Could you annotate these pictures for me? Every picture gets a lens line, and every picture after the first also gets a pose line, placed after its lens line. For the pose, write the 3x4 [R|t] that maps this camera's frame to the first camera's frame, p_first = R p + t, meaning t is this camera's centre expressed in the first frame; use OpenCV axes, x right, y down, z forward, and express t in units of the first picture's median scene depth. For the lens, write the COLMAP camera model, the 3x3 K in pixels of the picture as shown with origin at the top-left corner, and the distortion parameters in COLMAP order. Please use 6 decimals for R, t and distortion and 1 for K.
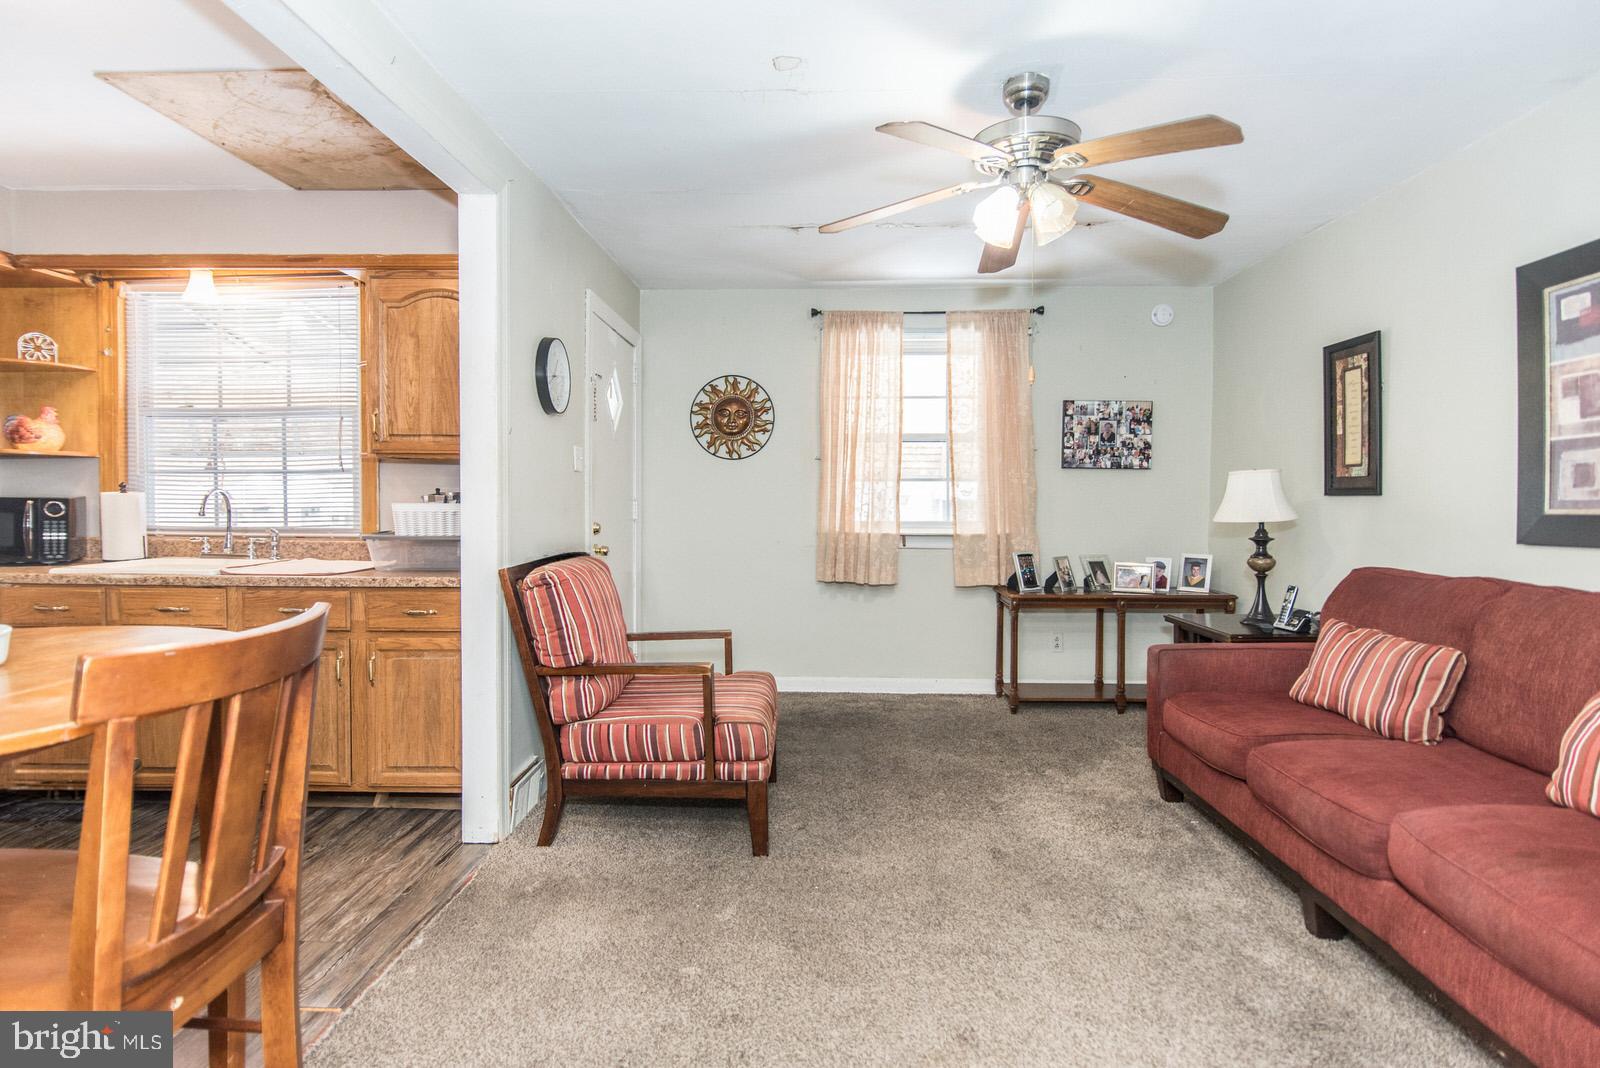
lens RADIAL K [[808.3, 0, 801.6], [0, 808.3, 518.9], [0, 0, 1]] dist [-0.005028, -0.000277]
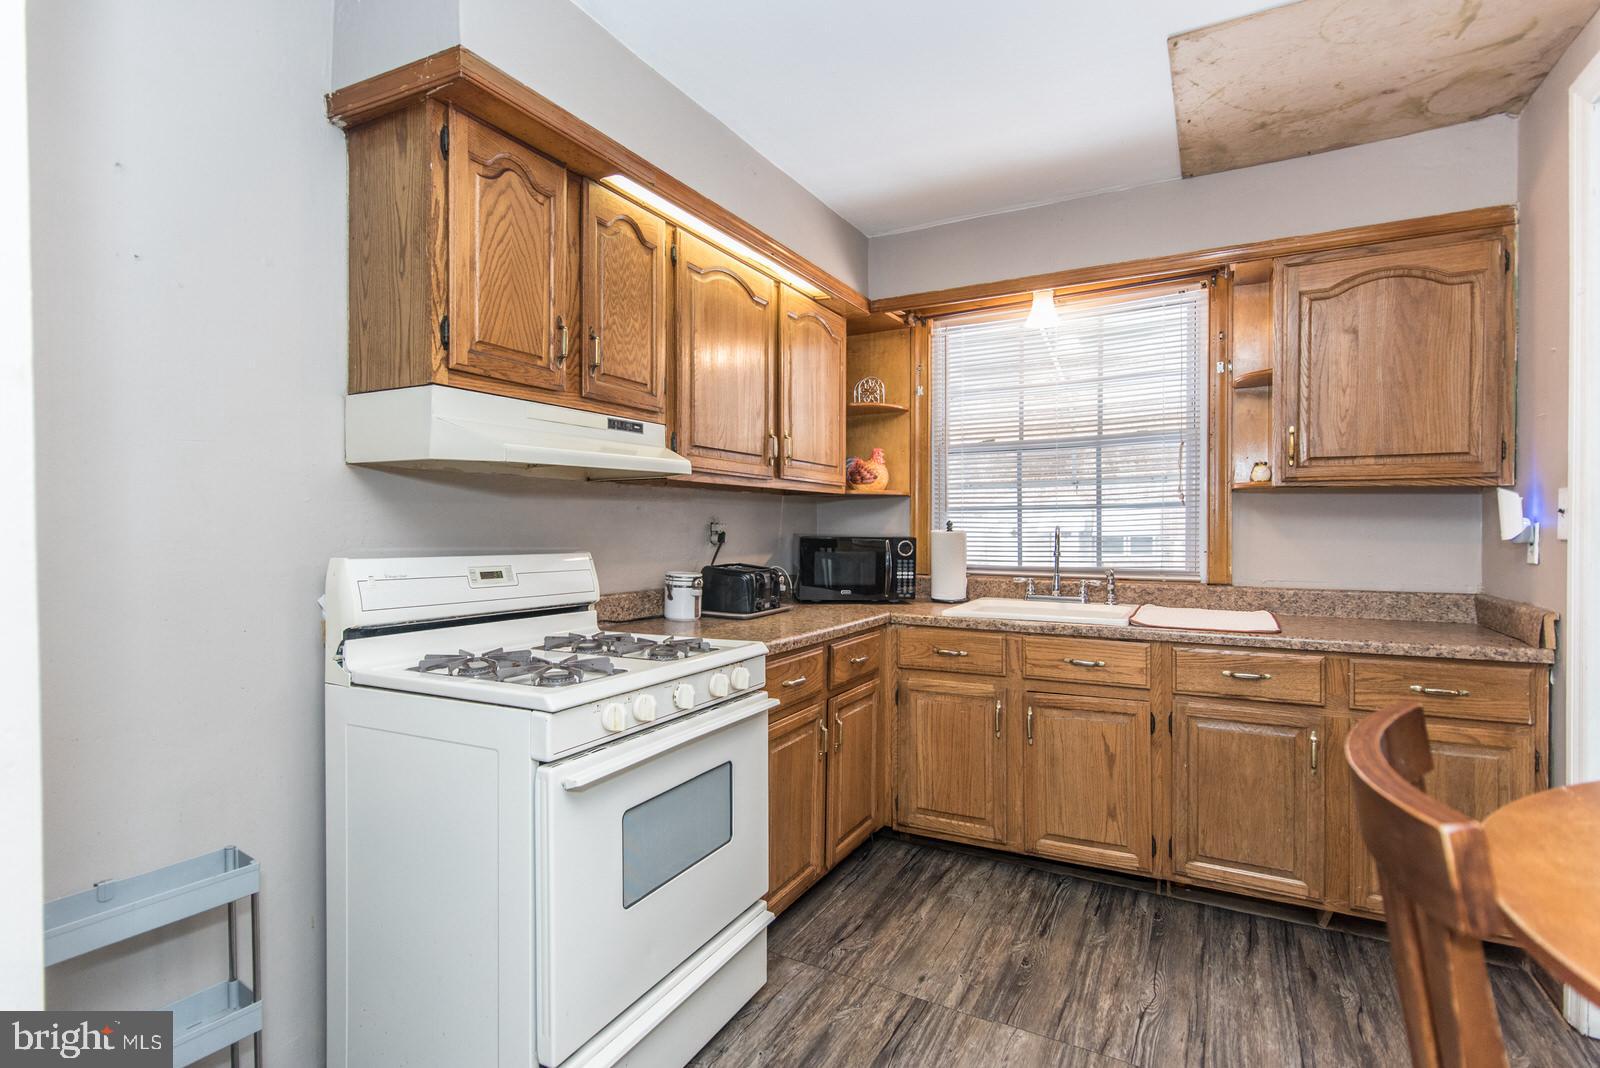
lens RADIAL K [[783.0, 0, 807.3], [0, 783.0, 537.4], [0, 0, 1]] dist [0.002382, 0.000493]
pose [[0.888951, -0.002118, -0.457997, -0.554183], [-0.001698, 0.999967, -0.007920, -0.016811], [0.457999, 0.007818, 0.888919, 0.070527]]
